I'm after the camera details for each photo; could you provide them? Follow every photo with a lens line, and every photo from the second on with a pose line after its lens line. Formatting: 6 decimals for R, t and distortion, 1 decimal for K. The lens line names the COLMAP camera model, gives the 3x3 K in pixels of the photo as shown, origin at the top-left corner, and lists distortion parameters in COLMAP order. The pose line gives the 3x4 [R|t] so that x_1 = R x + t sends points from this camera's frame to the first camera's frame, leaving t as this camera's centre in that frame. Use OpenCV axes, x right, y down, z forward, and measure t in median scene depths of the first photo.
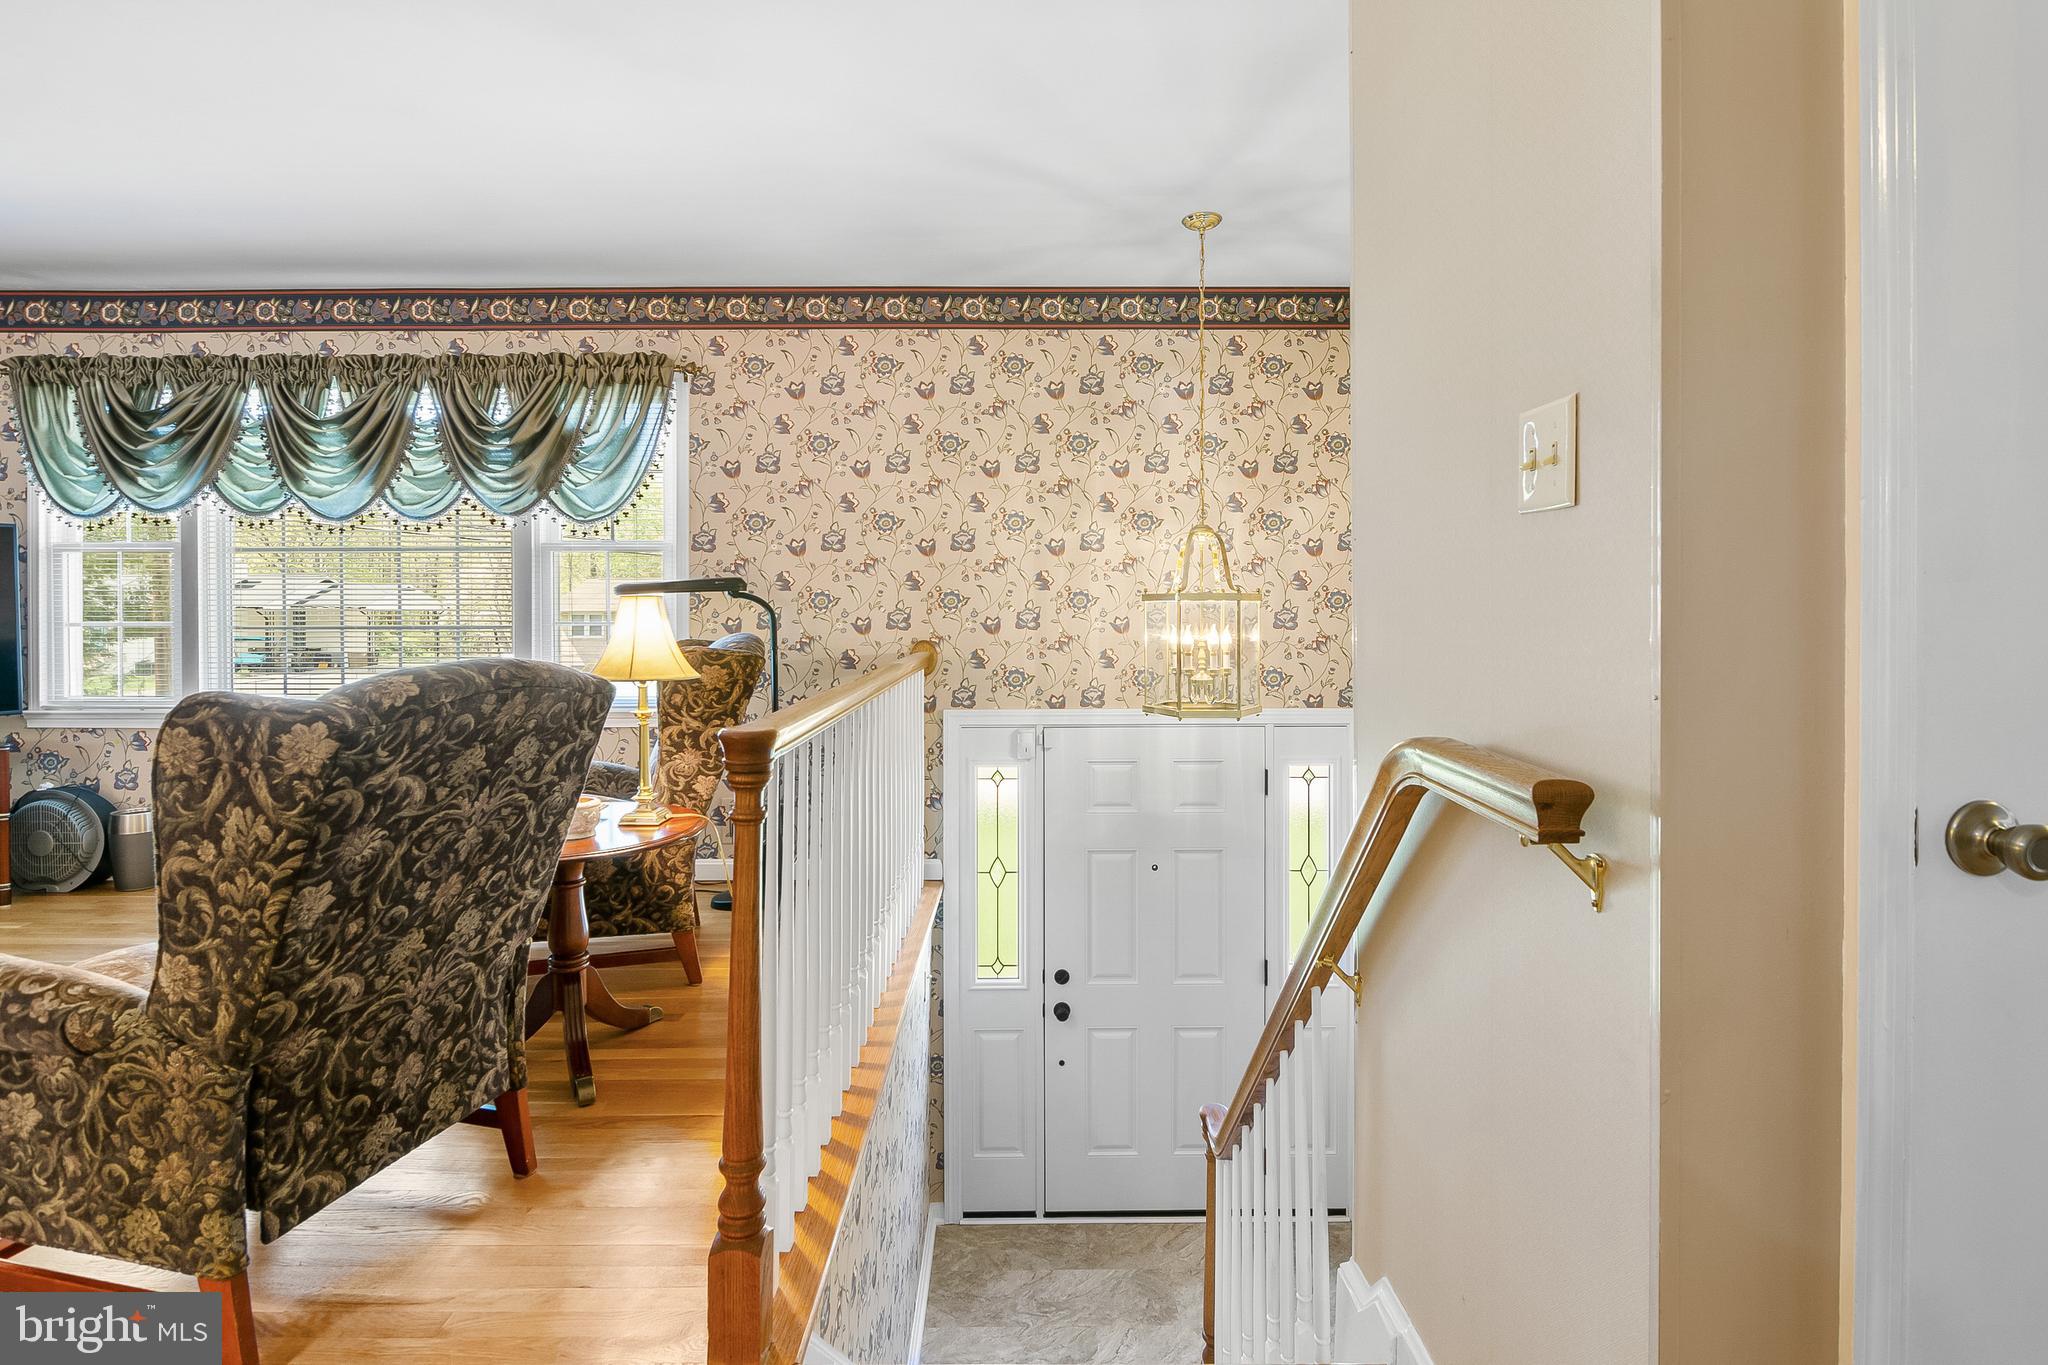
lens RADIAL K [[1029.4, 0, 1040.0], [0, 1029.4, 615.0], [0, 0, 1]] dist [-0.005108, -0.005354]
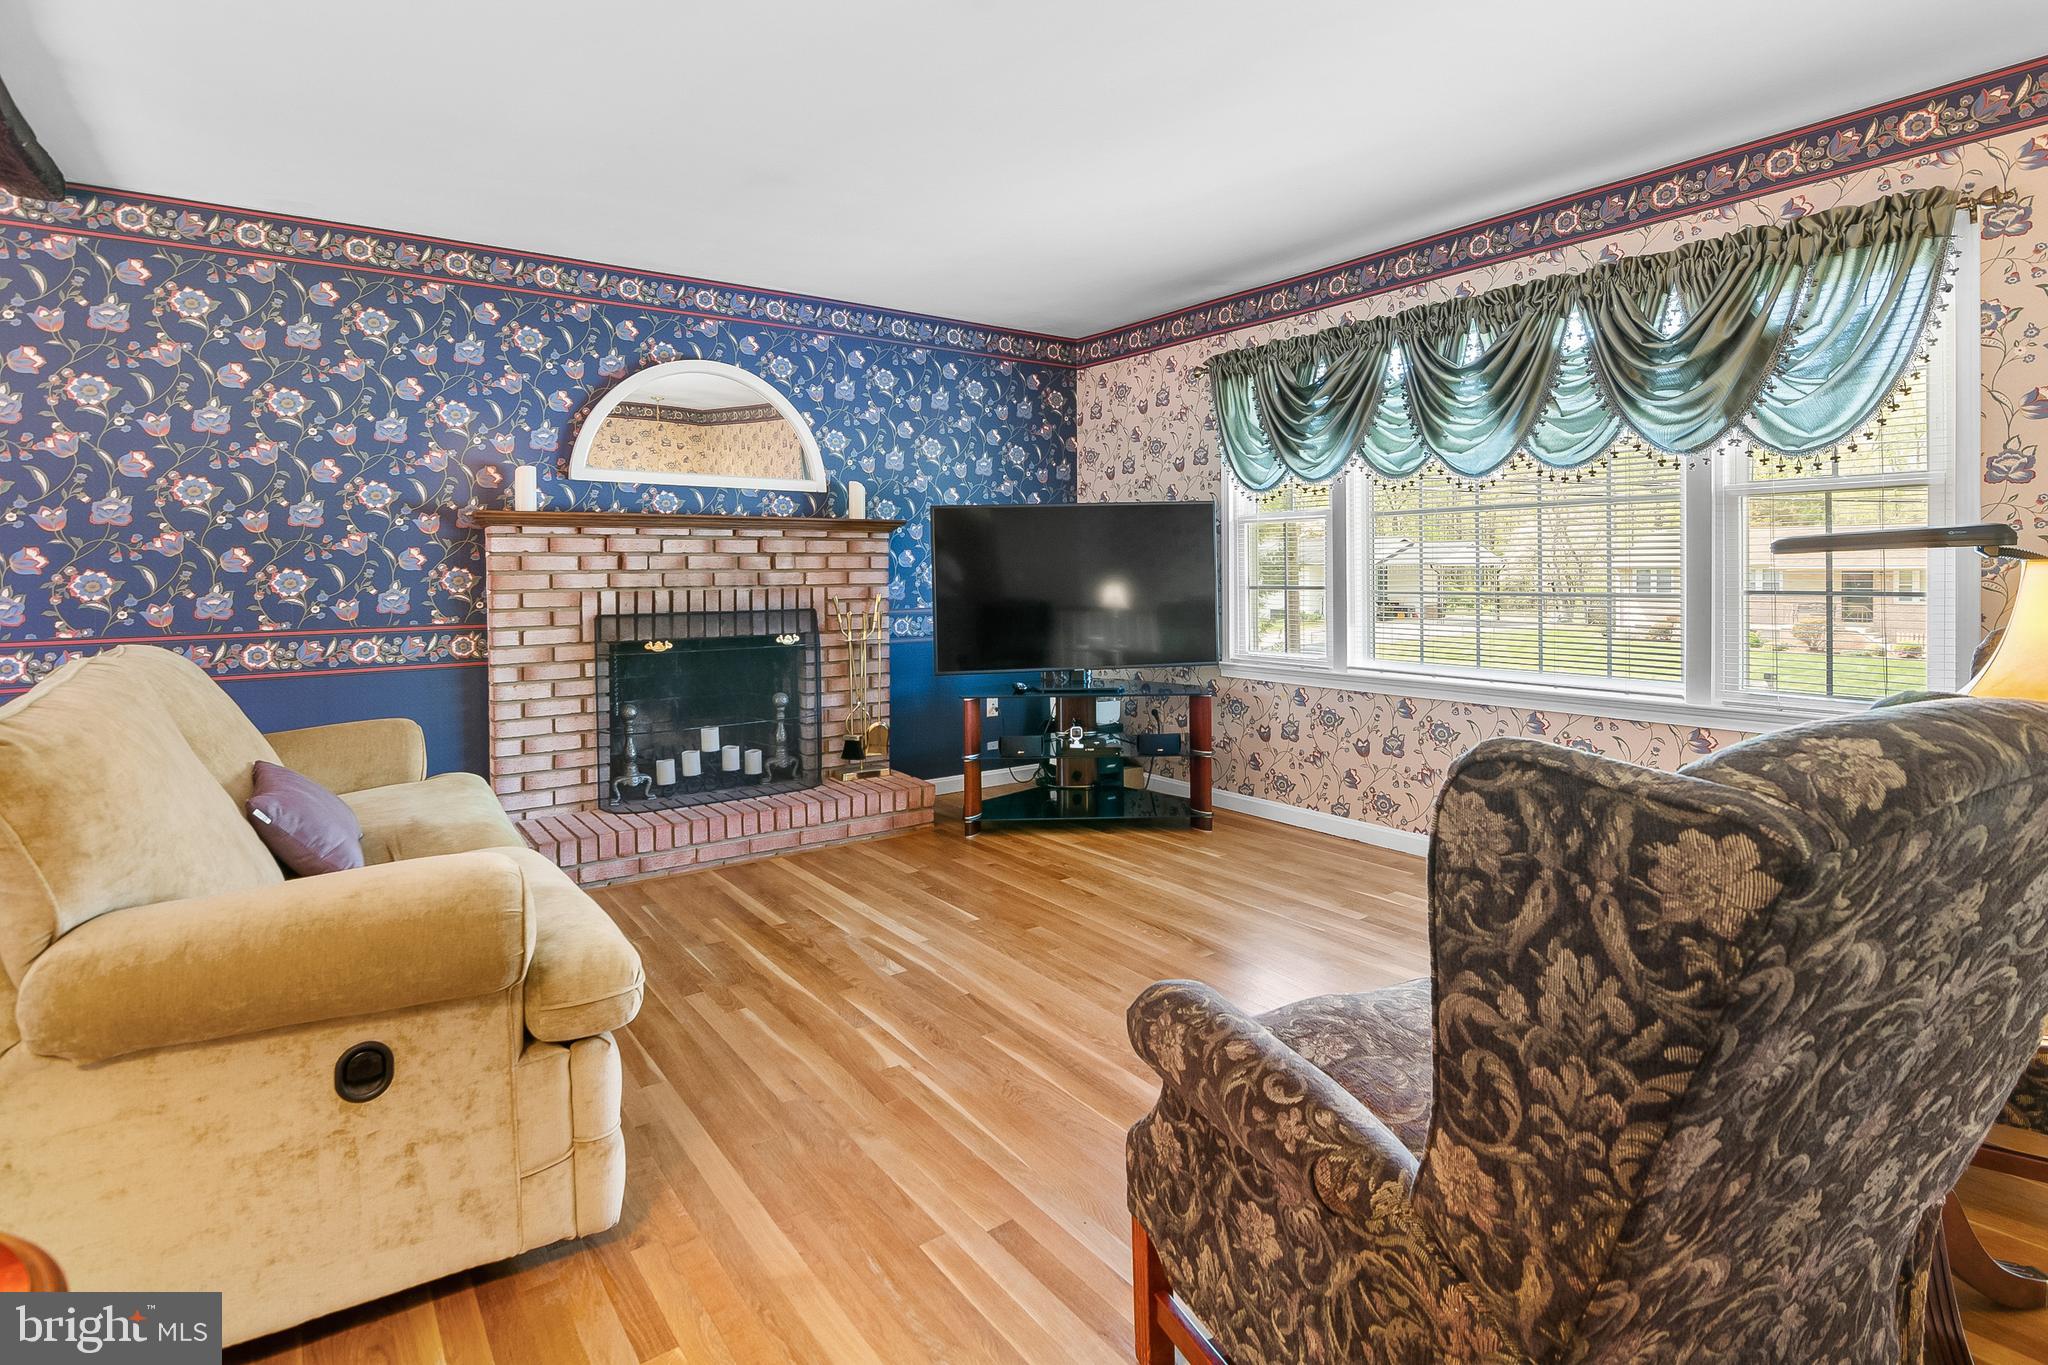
lens RADIAL K [[1029.4, 0, 1015.9], [0, 1029.4, 576.0], [0, 0, 1]] dist [-0.005108, -0.005354]
pose [[0.568933, 0.002355, -0.822381, -0.166386], [0.002642, 0.999986, 0.004692, -0.008955], [0.822380, -0.004842, 0.568918, 0.142704]]
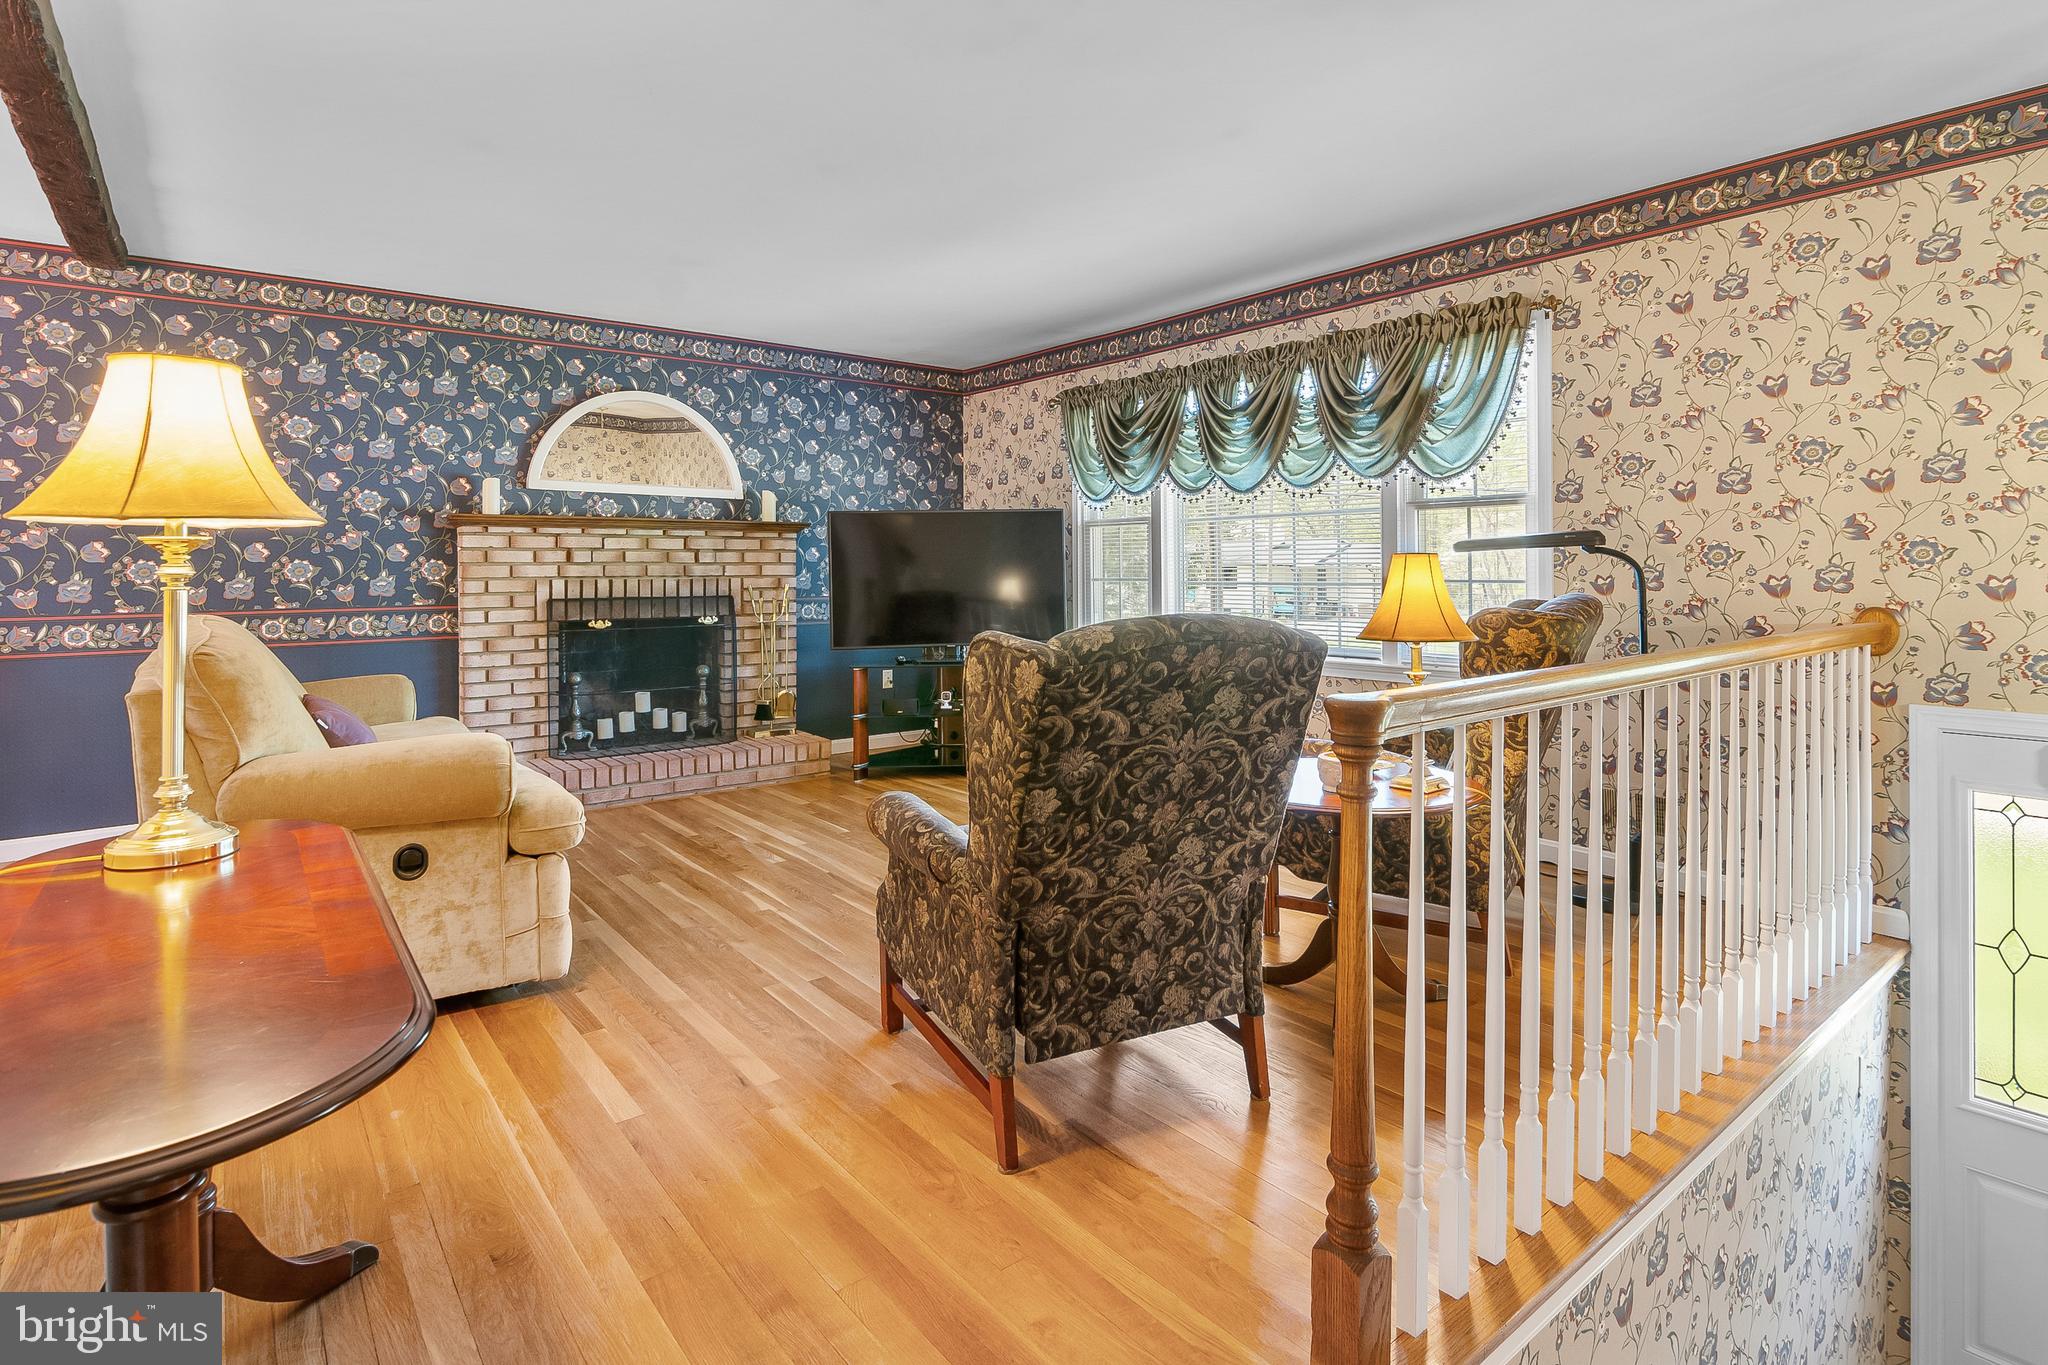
lens RADIAL K [[1029.4, 0, 1025.3], [0, 1029.4, 563.2], [0, 0, 1]] dist [-0.005108, -0.005354]
pose [[0.612671, -0.005570, -0.790319, 0.097568], [-0.000457, 0.999973, -0.007401, -0.001406], [0.790338, 0.004896, 0.612651, 0.073960]]
